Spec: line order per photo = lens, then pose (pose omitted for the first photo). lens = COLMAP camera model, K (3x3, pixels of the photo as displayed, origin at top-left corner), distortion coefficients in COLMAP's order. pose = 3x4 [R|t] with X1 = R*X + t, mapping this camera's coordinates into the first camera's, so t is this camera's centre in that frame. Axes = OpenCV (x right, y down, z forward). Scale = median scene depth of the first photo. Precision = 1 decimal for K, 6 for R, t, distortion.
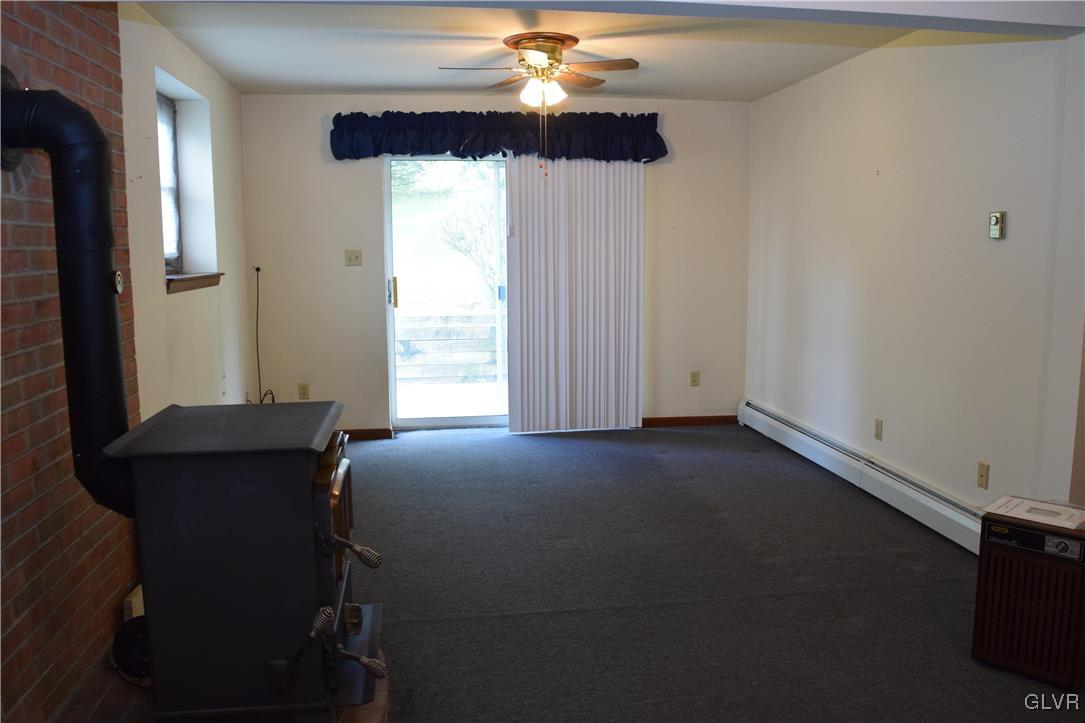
lens RADIAL K [[852.0, 0, 542.8], [0, 852.0, 362.0], [0, 0, 1]] dist [-0.087809, 0.014918]
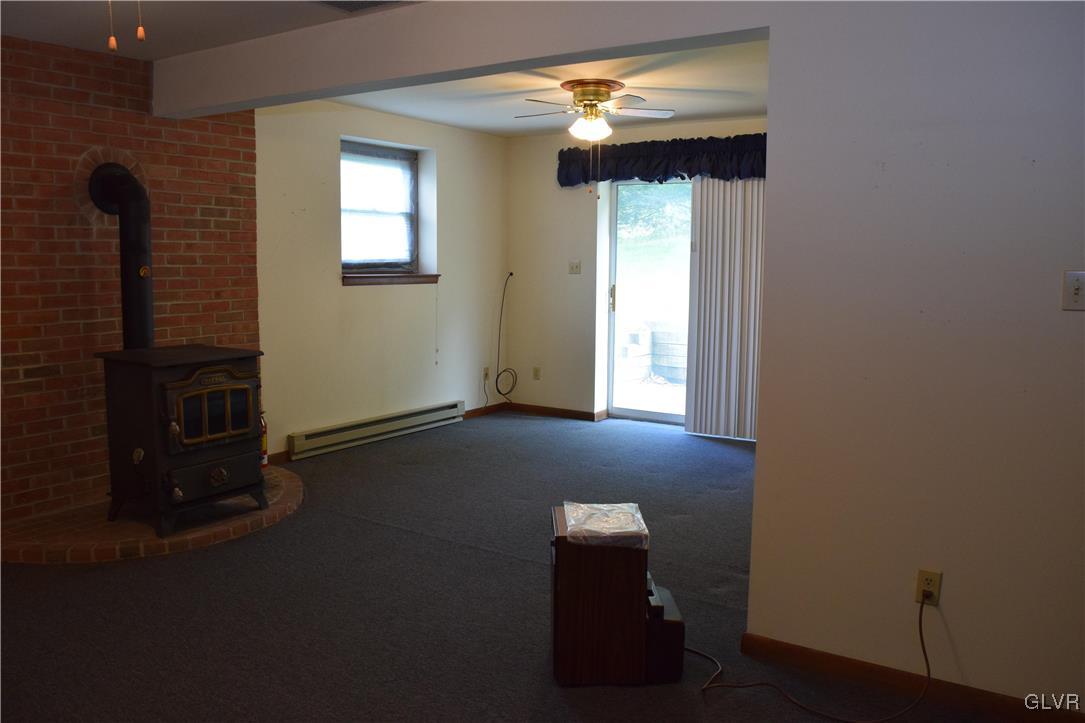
lens RADIAL K [[852.0, 0, 542.8], [0, 852.0, 361.5], [0, 0, 1]] dist [-0.087809, 0.014918]
pose [[0.750916, 0.095750, -0.653419, 0.869128], [-0.106008, 0.994079, 0.023844, -0.021496], [0.651834, 0.051363, 0.756621, 0.093161]]
